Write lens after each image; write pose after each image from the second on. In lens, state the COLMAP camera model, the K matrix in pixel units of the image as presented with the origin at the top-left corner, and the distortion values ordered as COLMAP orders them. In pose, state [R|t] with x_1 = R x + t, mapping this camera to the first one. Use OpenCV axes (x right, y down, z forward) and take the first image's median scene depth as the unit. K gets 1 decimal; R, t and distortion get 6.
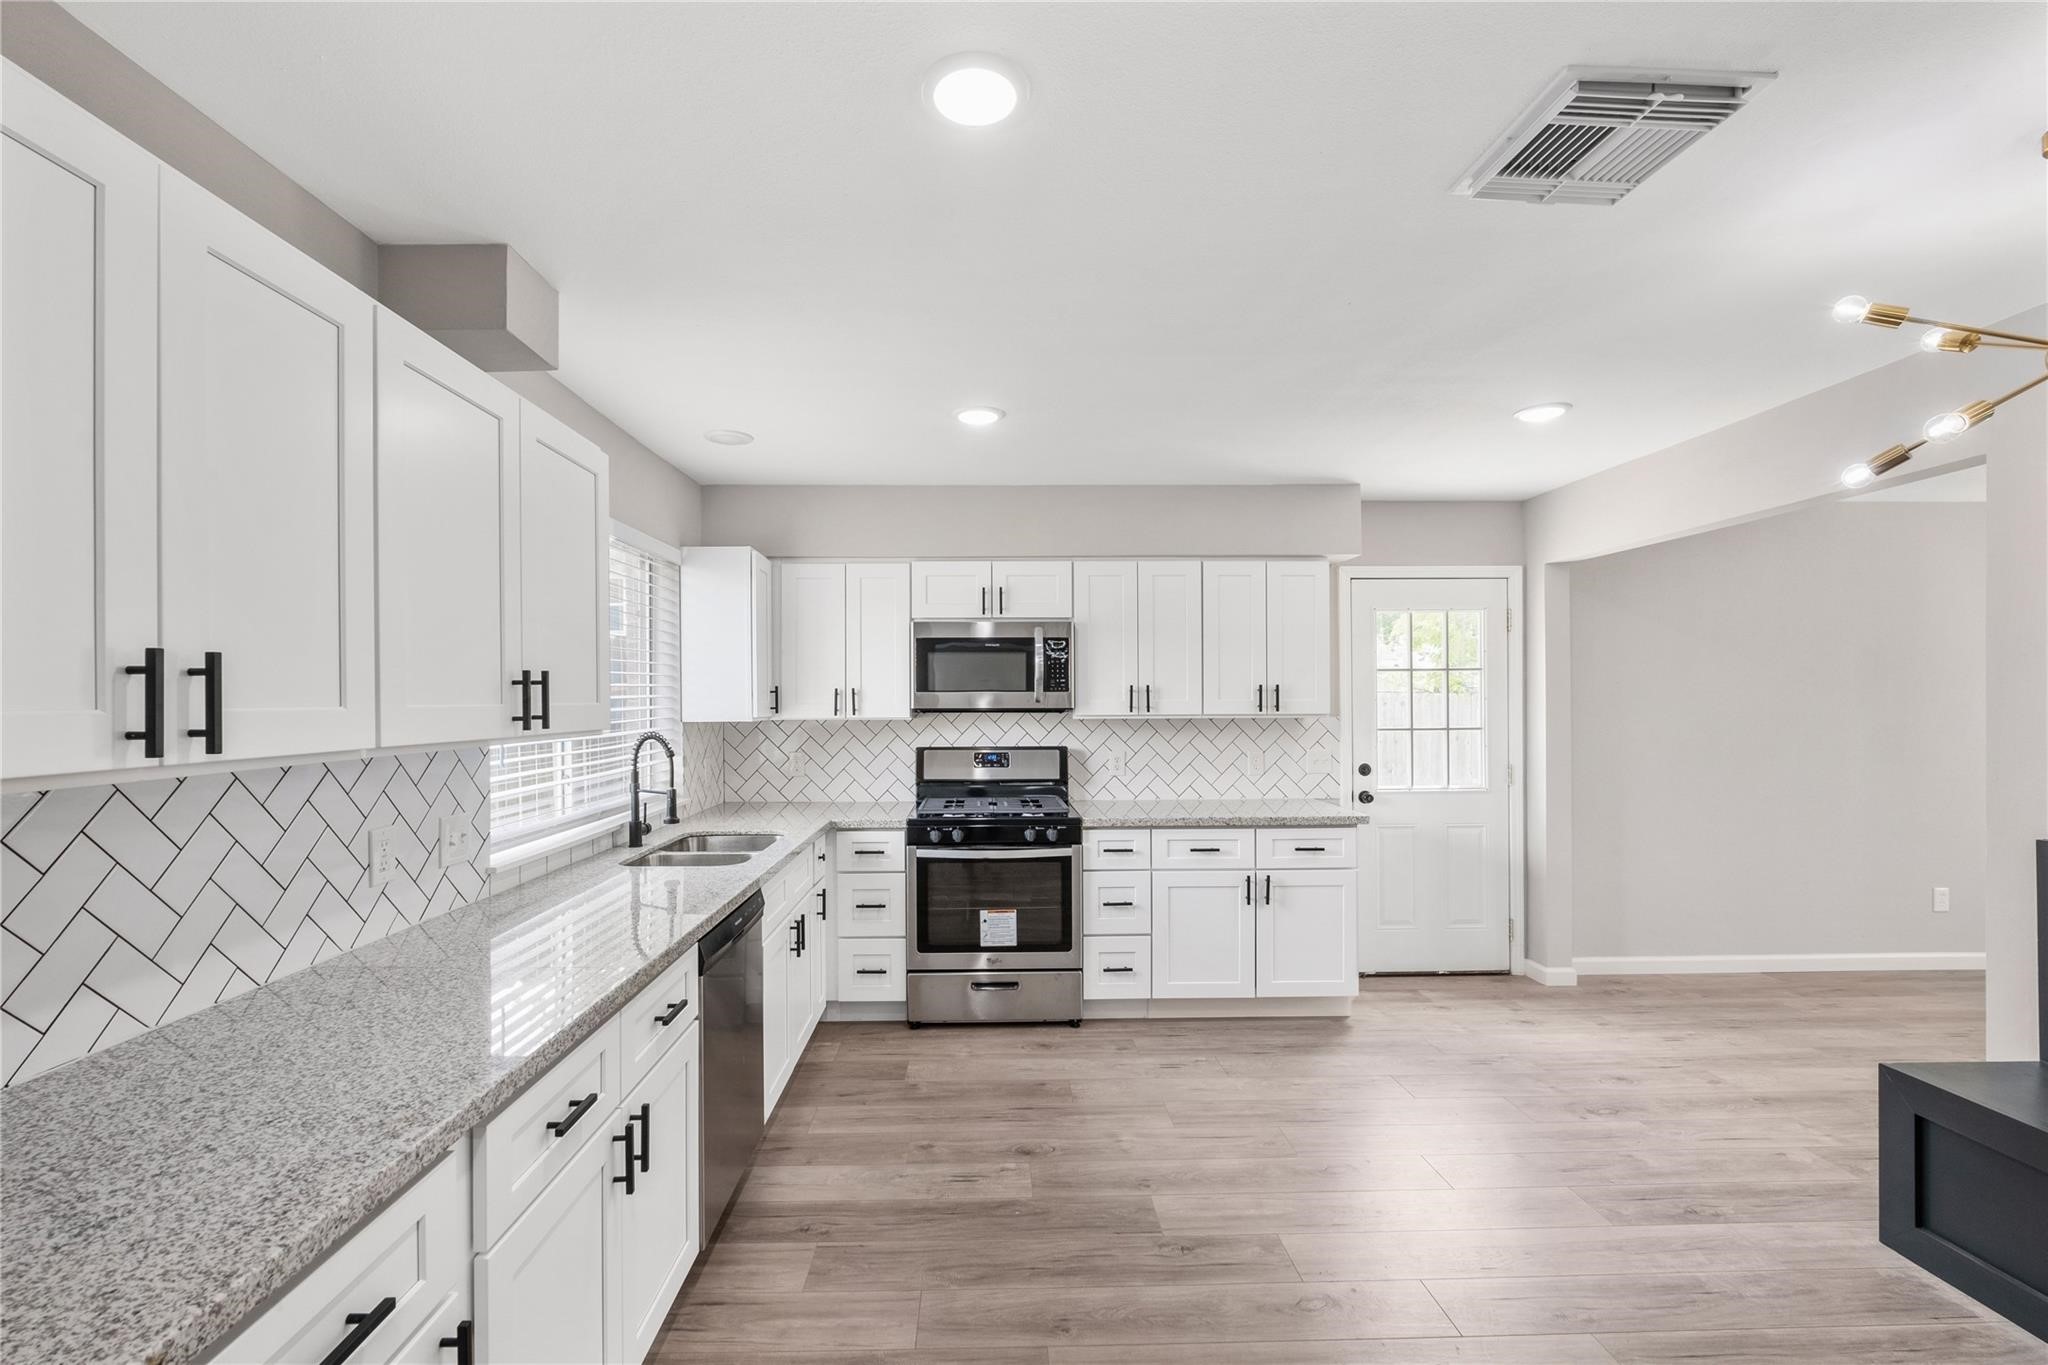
lens RADIAL K [[882.7, 0, 1011.4], [0, 882.7, 702.5], [0, 0, 1]] dist [0.000217, -0.000324]
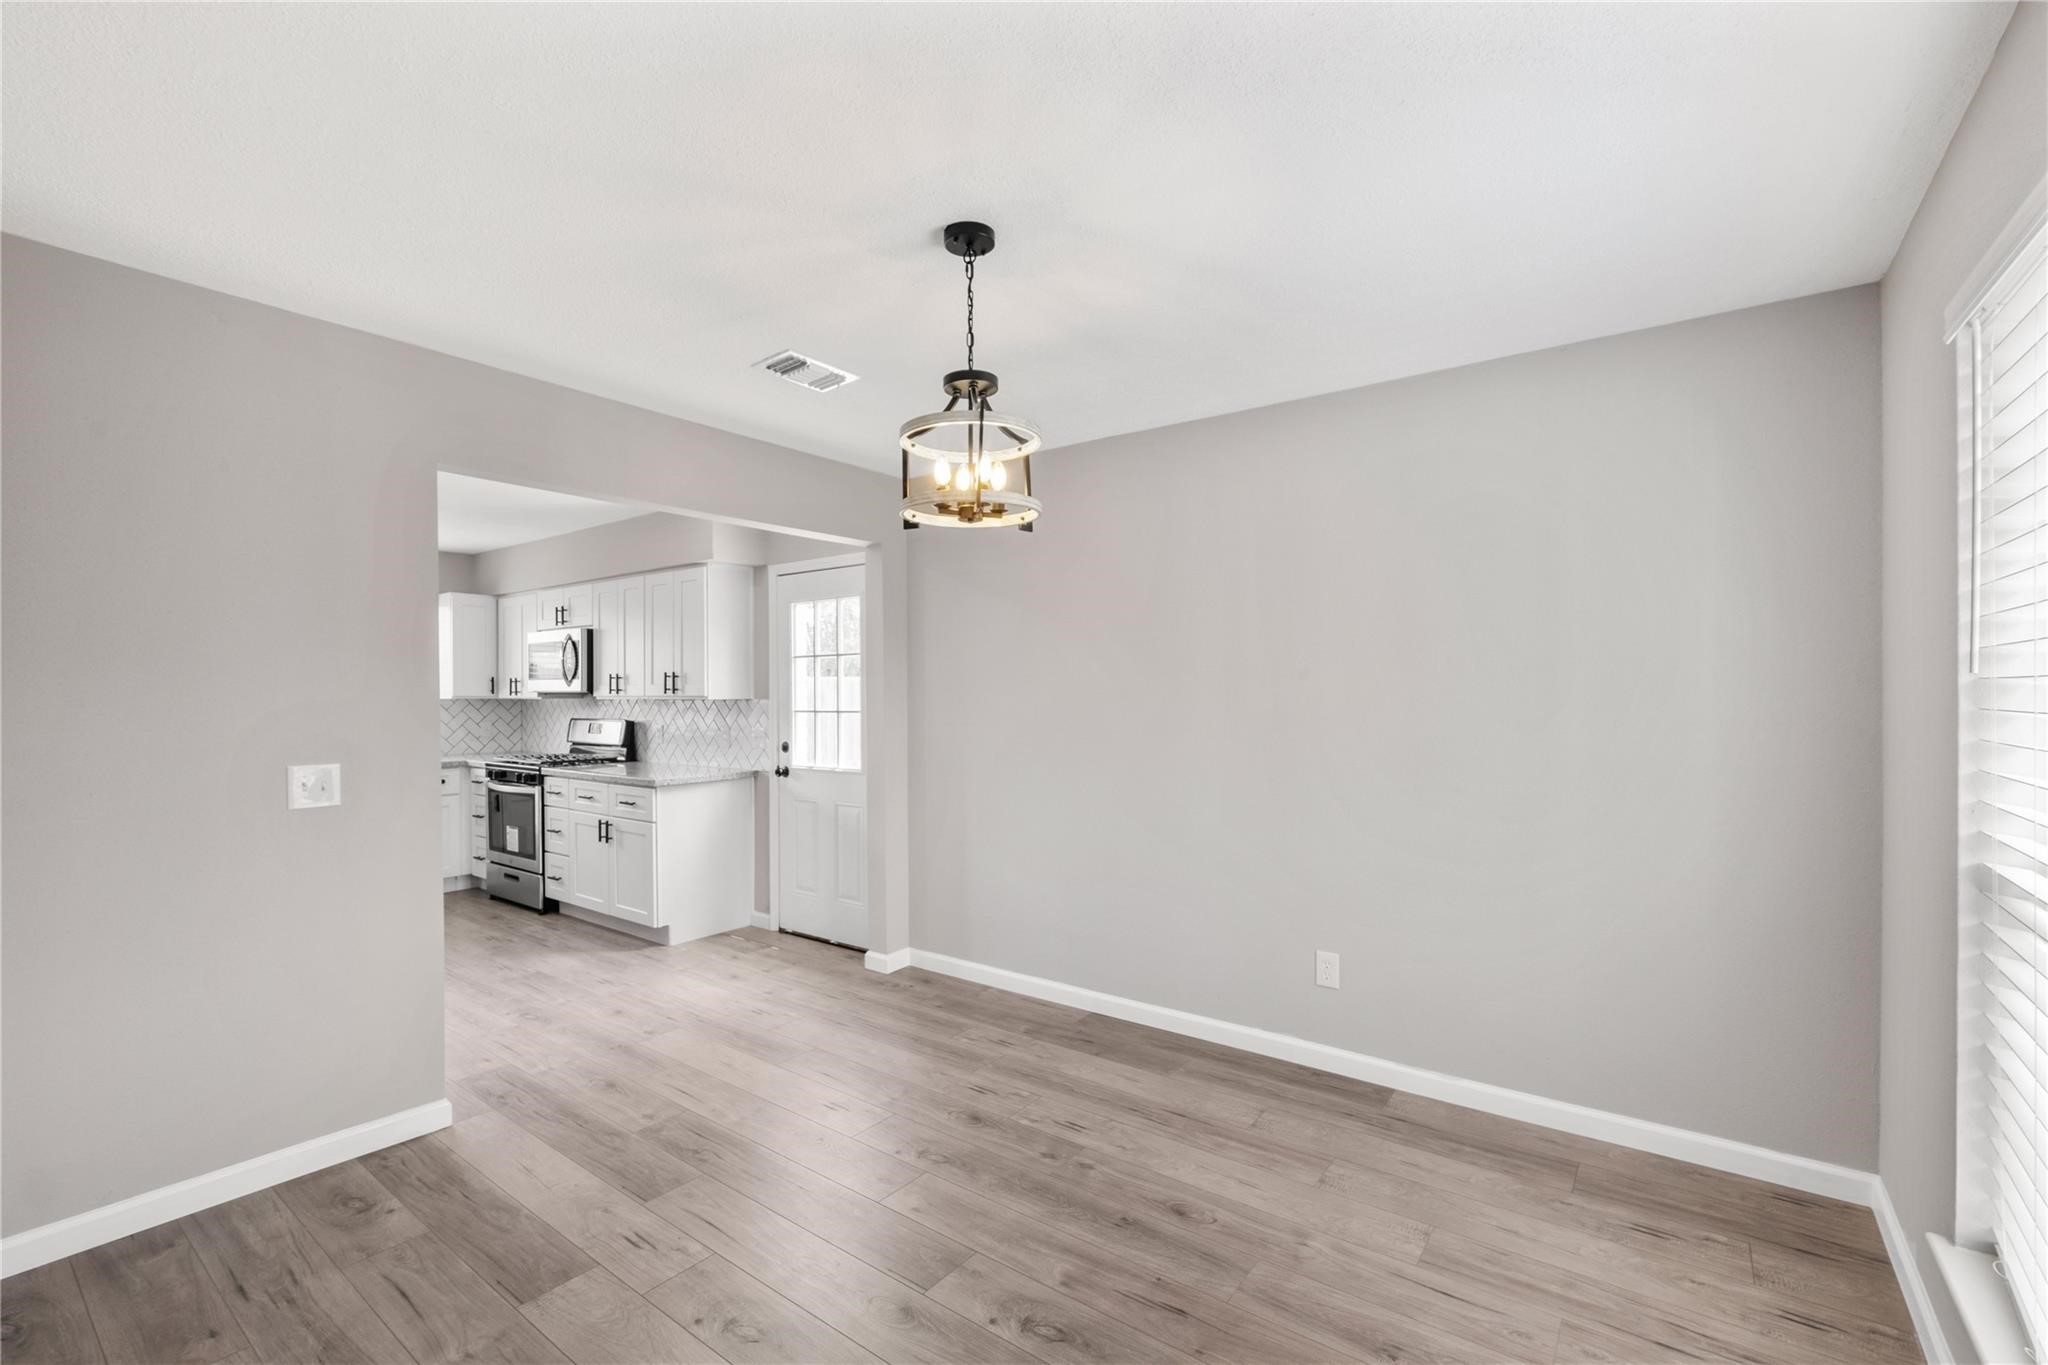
lens RADIAL K [[886.1, 0, 997.3], [0, 886.1, 691.2], [0, 0, 1]] dist [0.000096, -0.000088]
pose [[0.770679, 0.000675, -0.637224, 1.577454], [0.003992, 0.999975, 0.005888, 0.000164], [0.637212, -0.007081, 0.770656, 0.368281]]
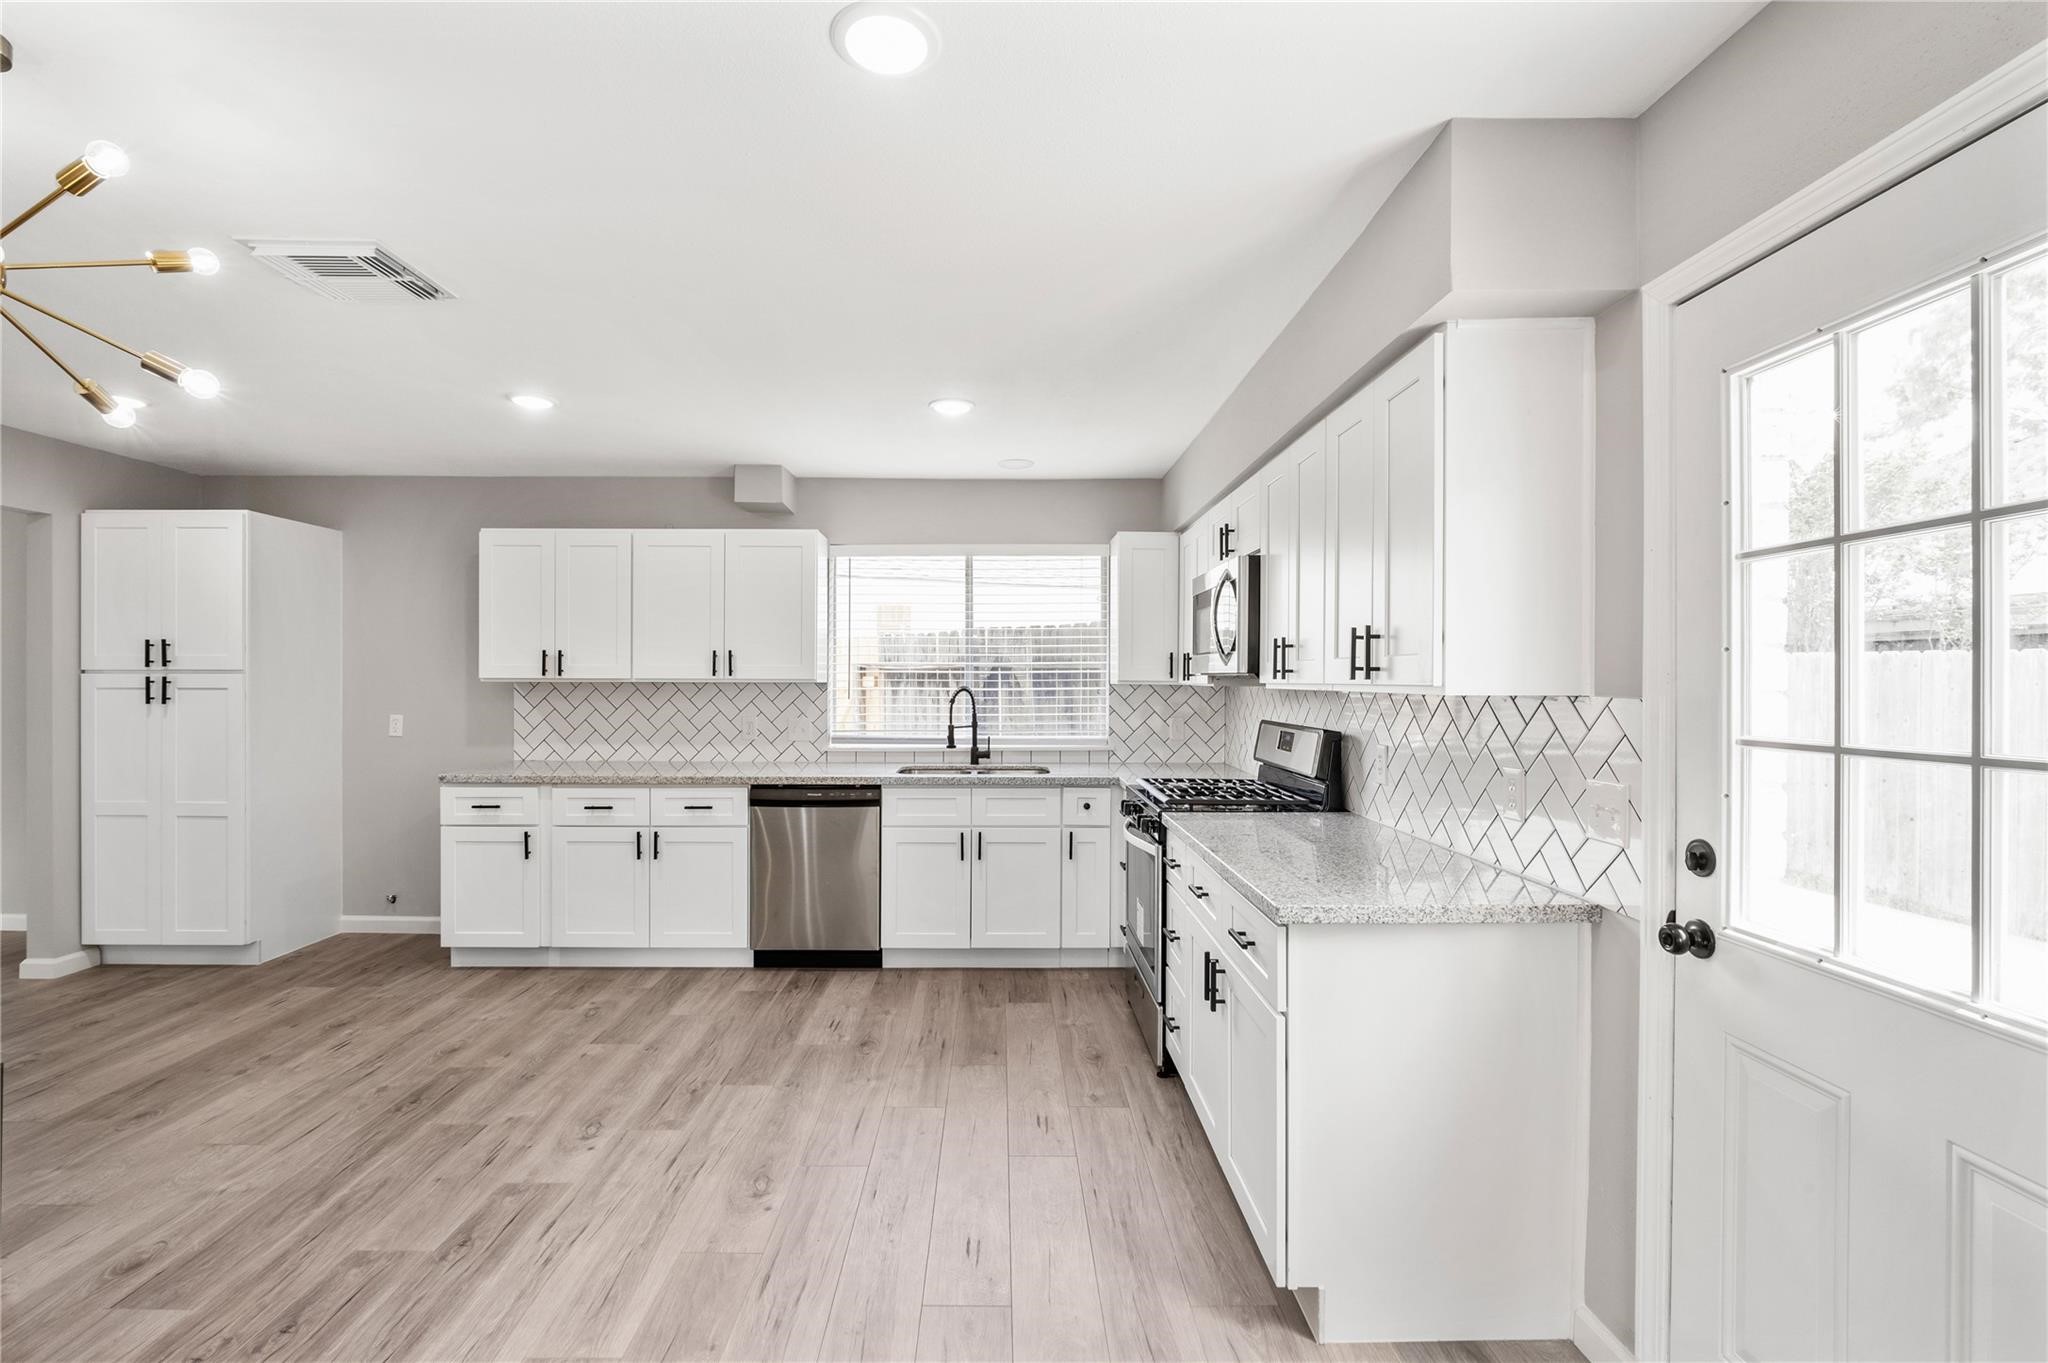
lens RADIAL K [[900.2, 0, 1004.4], [0, 900.2, 679.0], [0, 0, 1]] dist [-0.000942, -0.000113]
pose [[-0.023980, 0.005030, -0.999700, 0.894578], [0.001963, 0.999986, 0.004985, 0.006855], [0.999711, -0.001843, -0.023989, 0.887958]]
